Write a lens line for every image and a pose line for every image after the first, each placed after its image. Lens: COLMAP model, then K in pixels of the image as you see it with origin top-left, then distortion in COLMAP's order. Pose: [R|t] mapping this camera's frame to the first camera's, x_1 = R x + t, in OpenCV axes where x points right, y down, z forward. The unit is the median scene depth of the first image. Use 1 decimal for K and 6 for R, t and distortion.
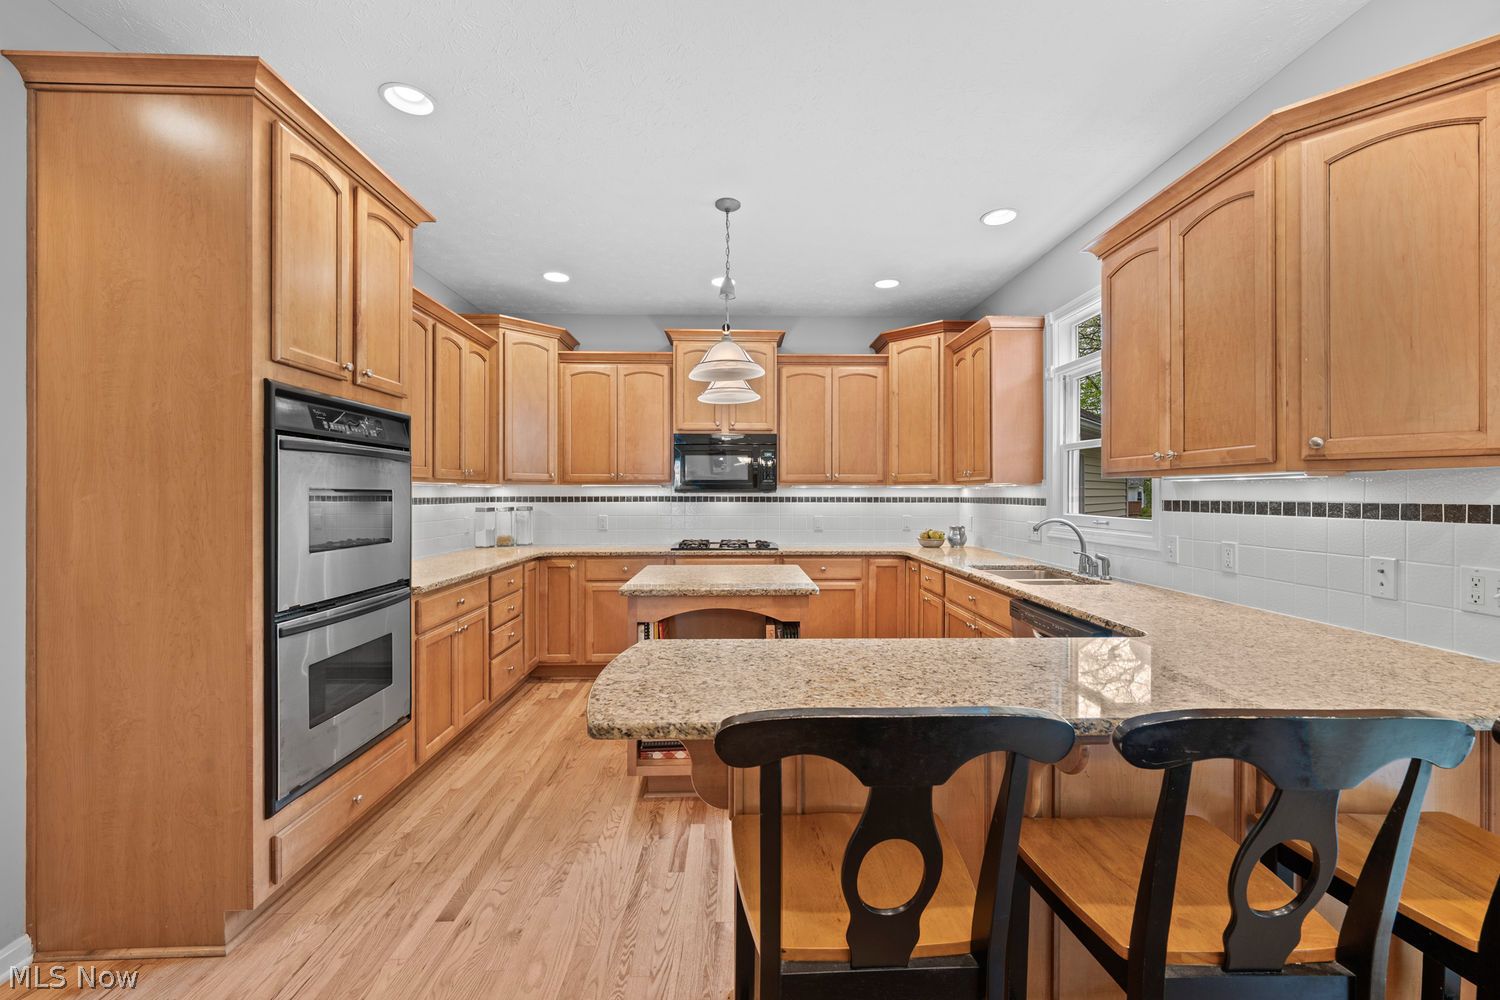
lens RADIAL K [[596.4, 0, 756.7], [0, 596.4, 496.6], [0, 0, 1]] dist [-0.002040, -0.000508]
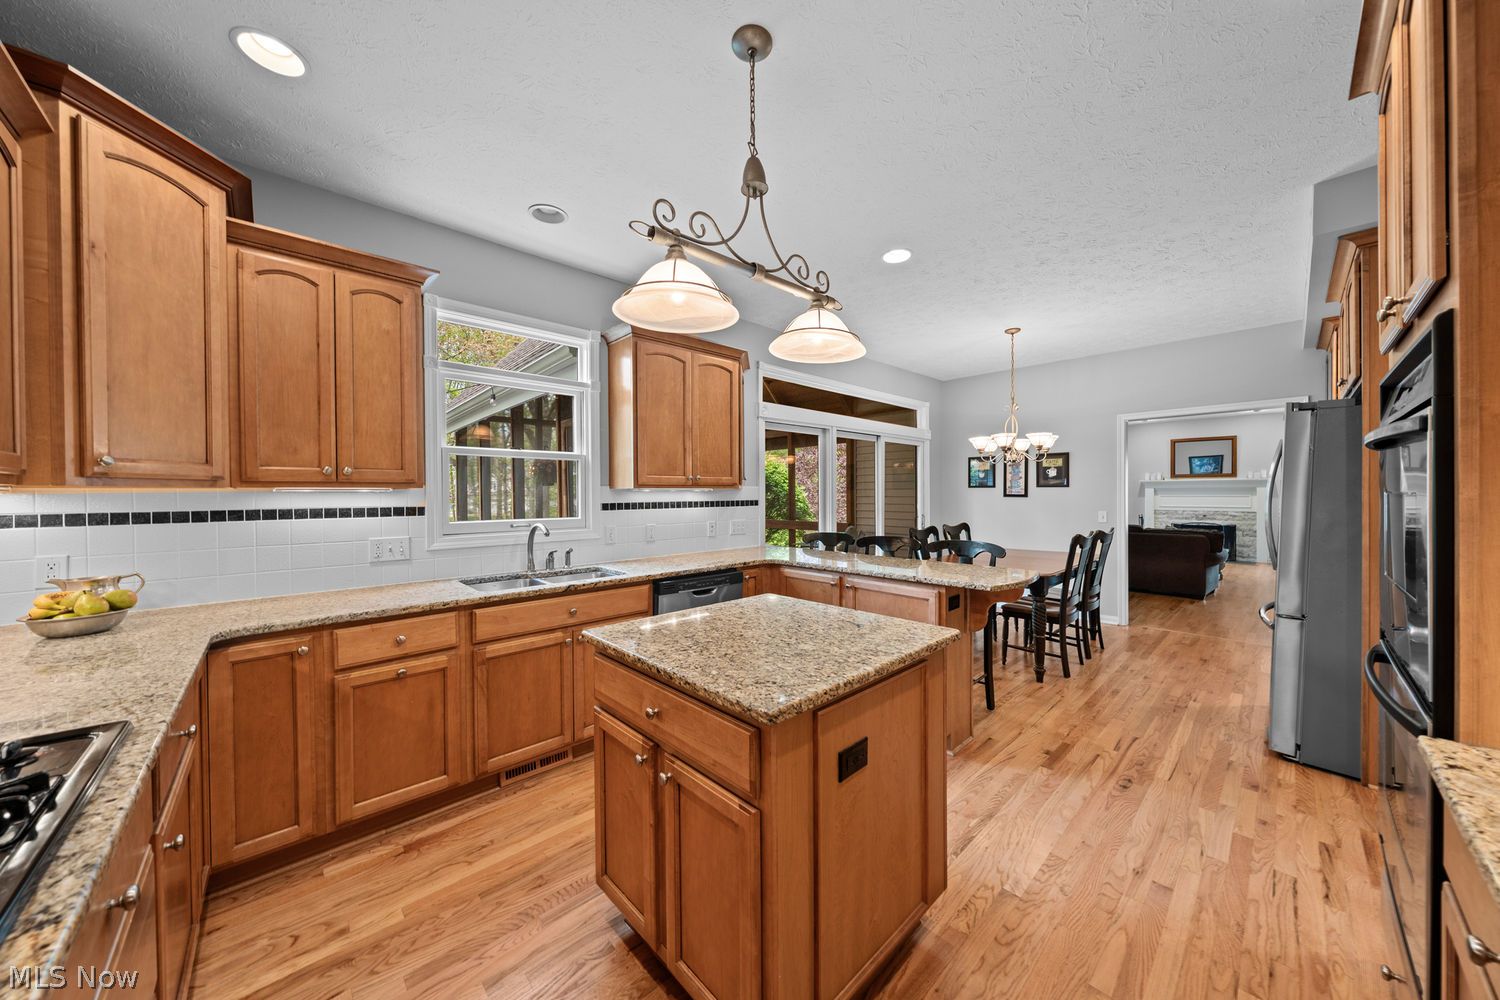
lens RADIAL K [[504.2, 0, 754.4], [0, 504.2, 495.2], [0, 0, 1]] dist [-0.005533, 0.000461]
pose [[-0.660726, 0.003840, 0.750617, -0.311923], [0.011801, 0.999916, 0.005272, -0.010017], [-0.750534, 0.012342, -0.660716, 0.940882]]
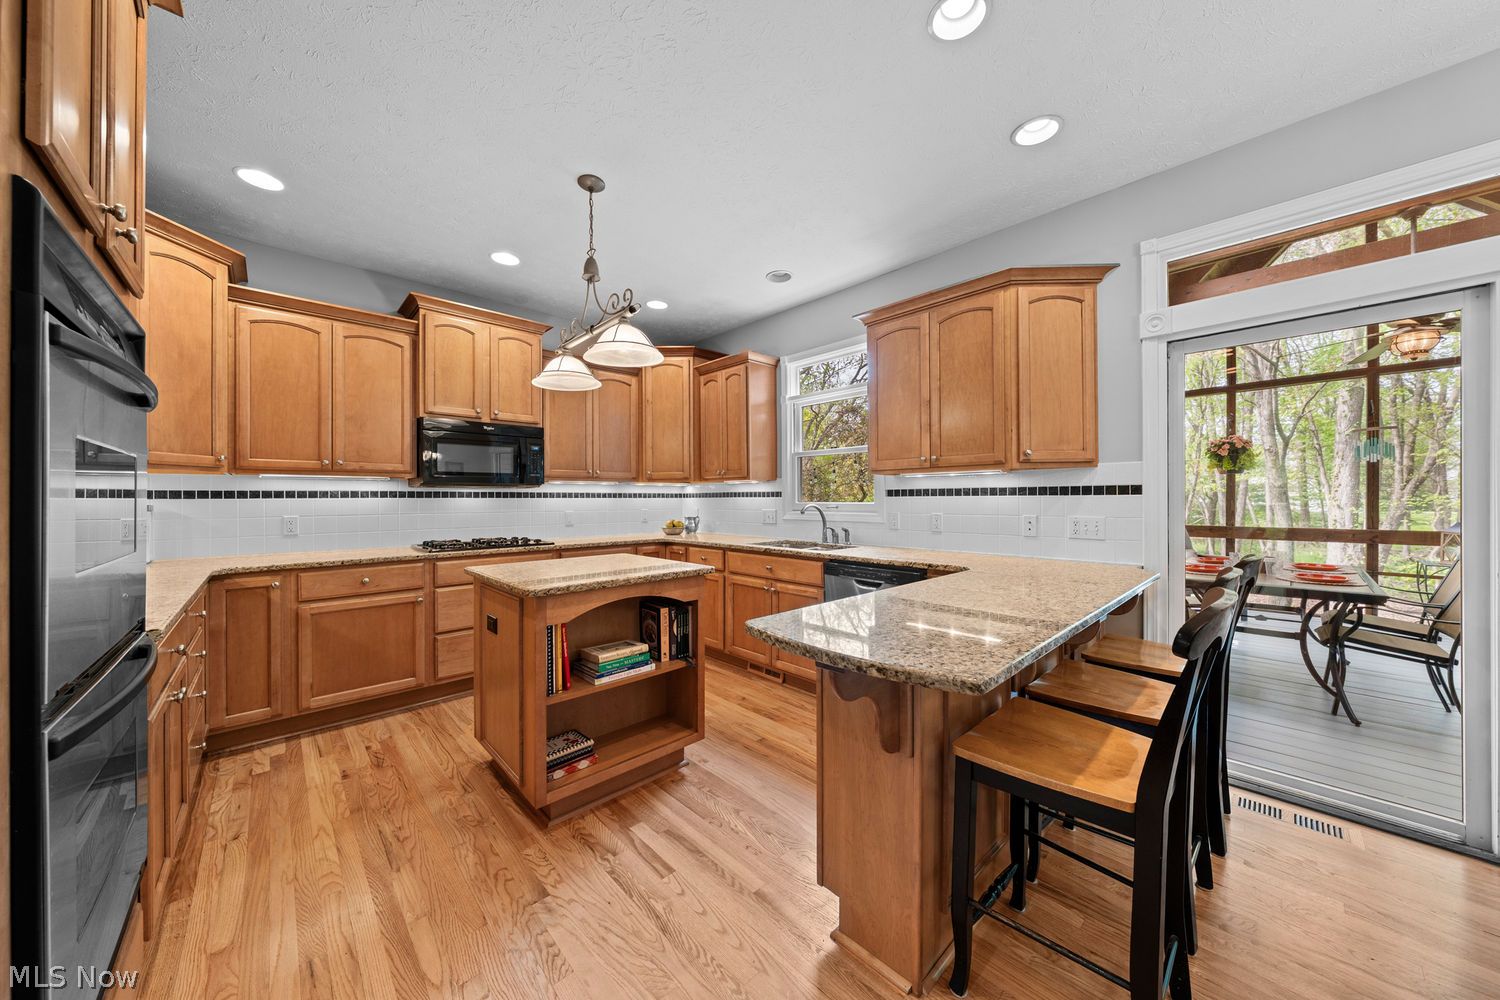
lens RADIAL K [[504.2, 0, 755.4], [0, 504.2, 498.1], [0, 0, 1]] dist [-0.005533, 0.000461]
pose [[0.746309, -0.003474, 0.665590, -0.273218], [0.008247, 0.999958, -0.004027, 0.018383], [-0.665548, 0.008495, 0.746307, 0.150848]]
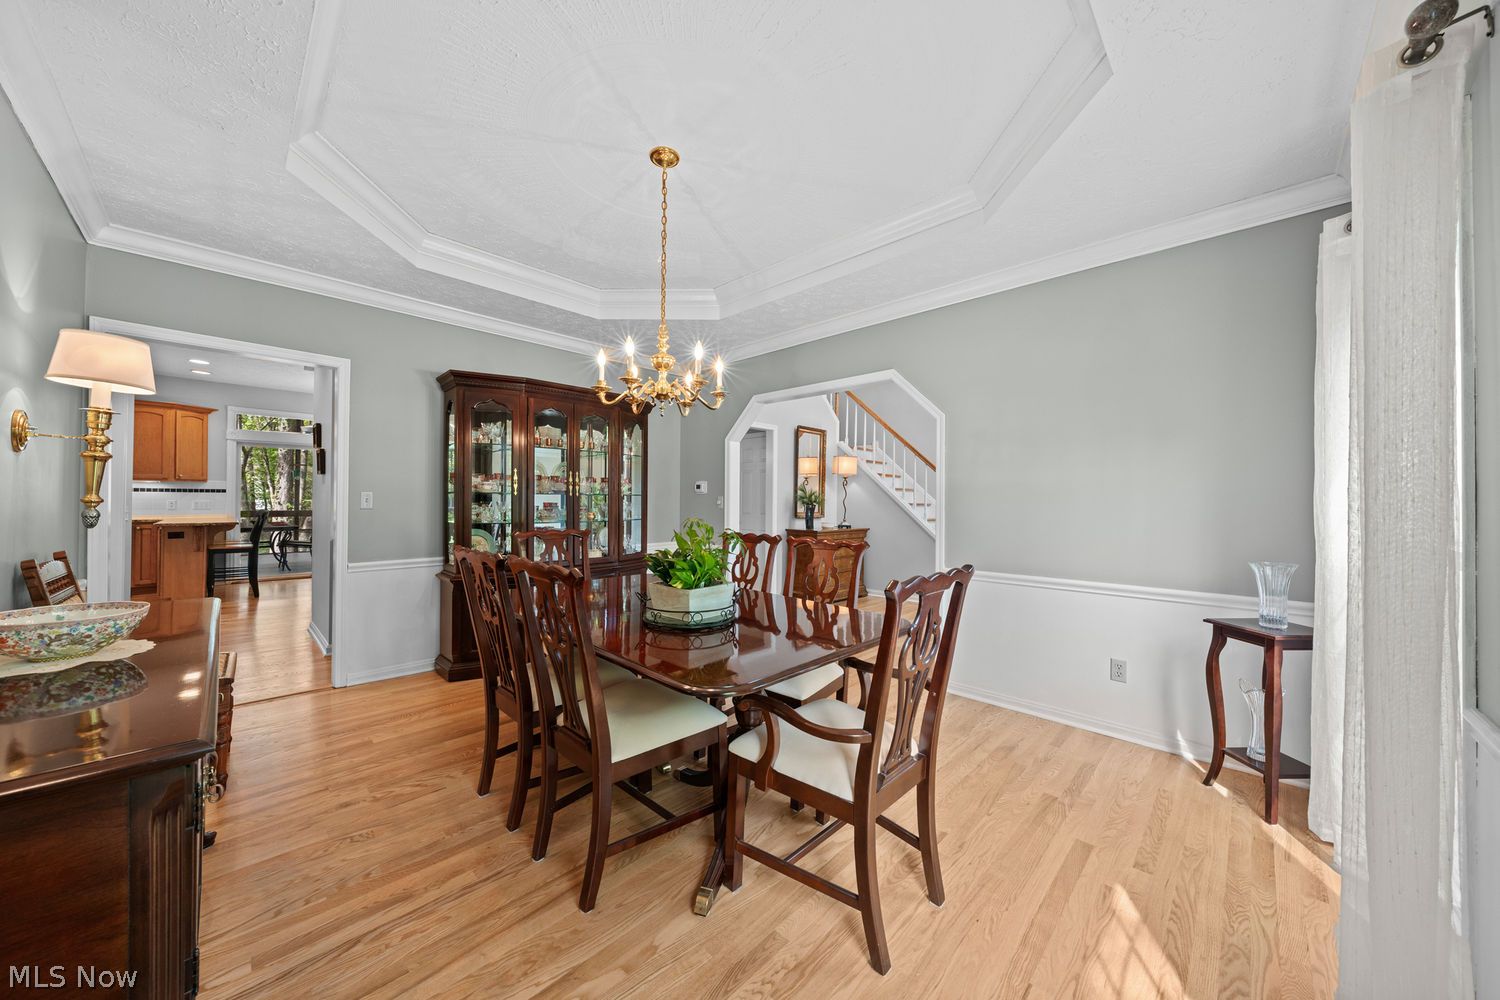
lens RADIAL K [[518.8, 0, 751.7], [0, 518.8, 502.6], [0, 0, 1]] dist [0.001906, 0.000150]
pose [[-0.688895, -0.009750, 0.724796, -1.969157], [-0.007075, 0.999952, 0.006726, 0.024159], [-0.724827, -0.000494, -0.688931, 0.208418]]
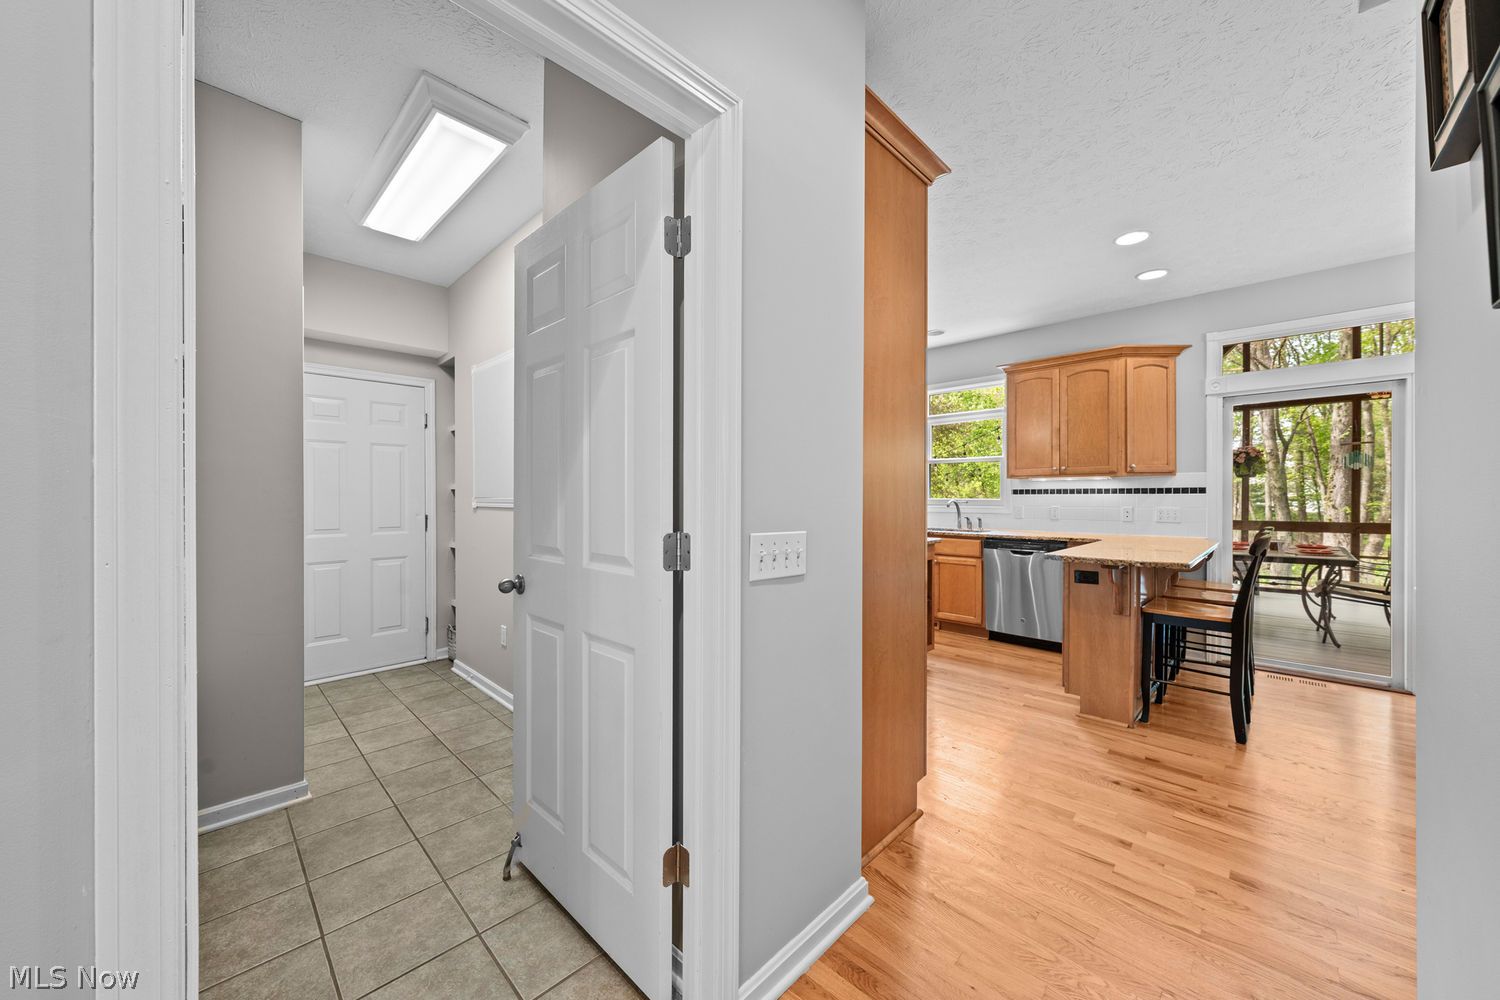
lens RADIAL K [[541.2, 0, 755.0], [0, 541.2, 496.8], [0, 0, 1]] dist [-0.001735, -0.000119]
pose [[0.719130, -0.000482, 0.694875, -0.811420], [0.004314, 0.999984, -0.003771, 0.021737], [-0.694862, 0.005710, 0.719120, 0.149992]]
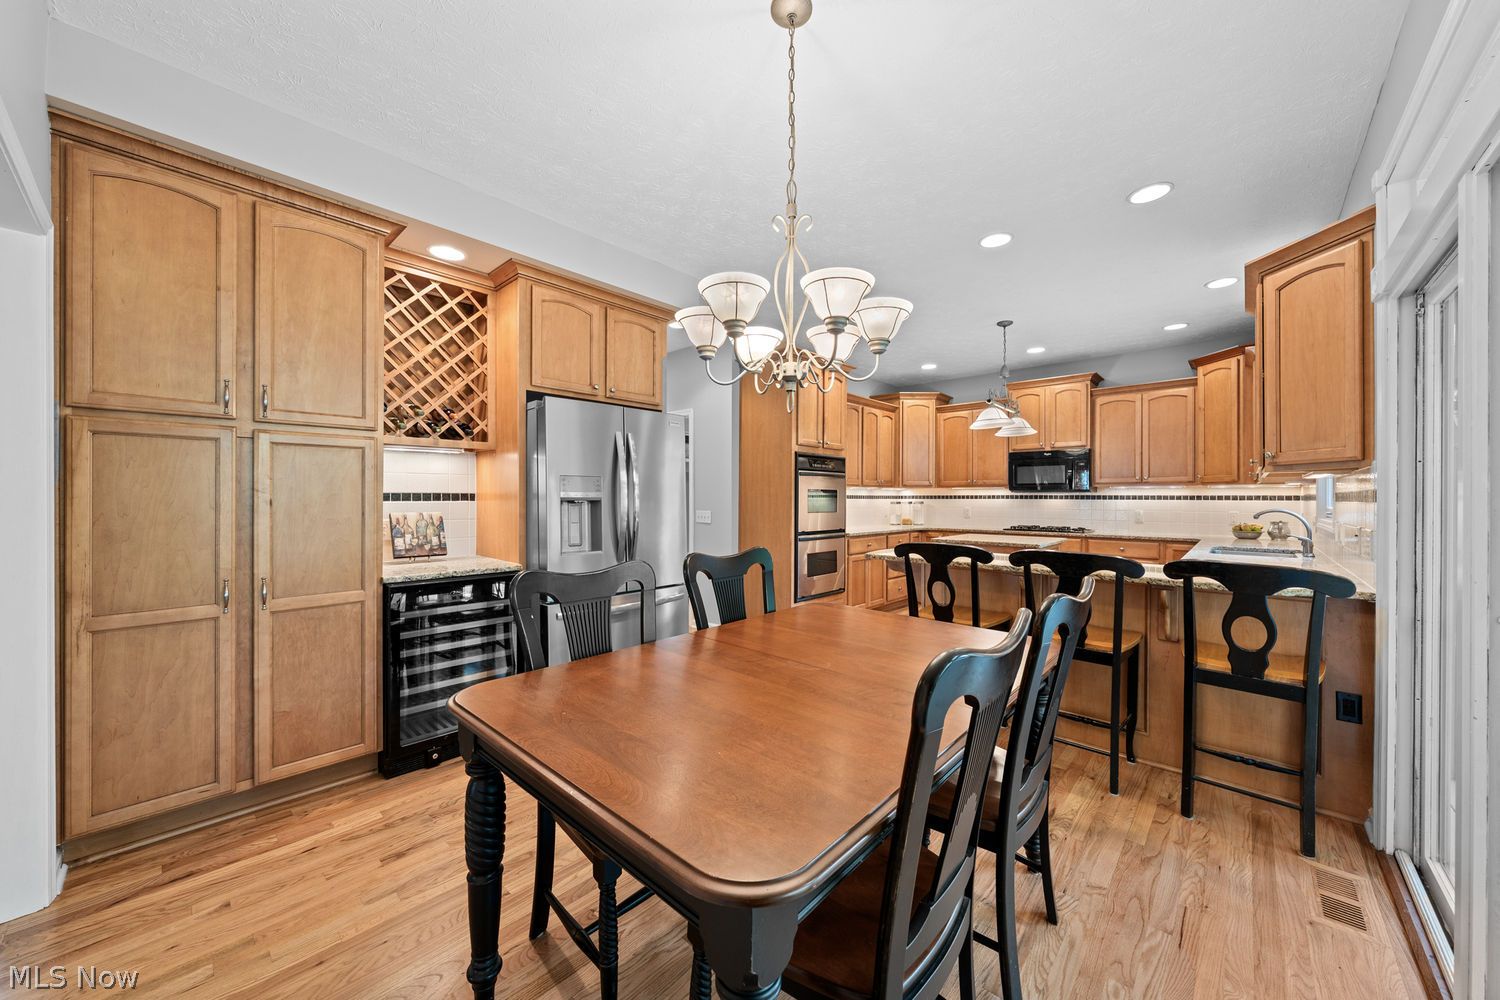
lens RADIAL K [[541.2, 0, 756.5], [0, 541.2, 498.9], [0, 0, 1]] dist [-0.001735, -0.000119]
pose [[0.717093, 0.002592, -0.696972, 0.365219], [-0.005373, 0.999984, -0.001809, 0.016303], [0.696956, 0.005042, 0.717096, -0.425692]]
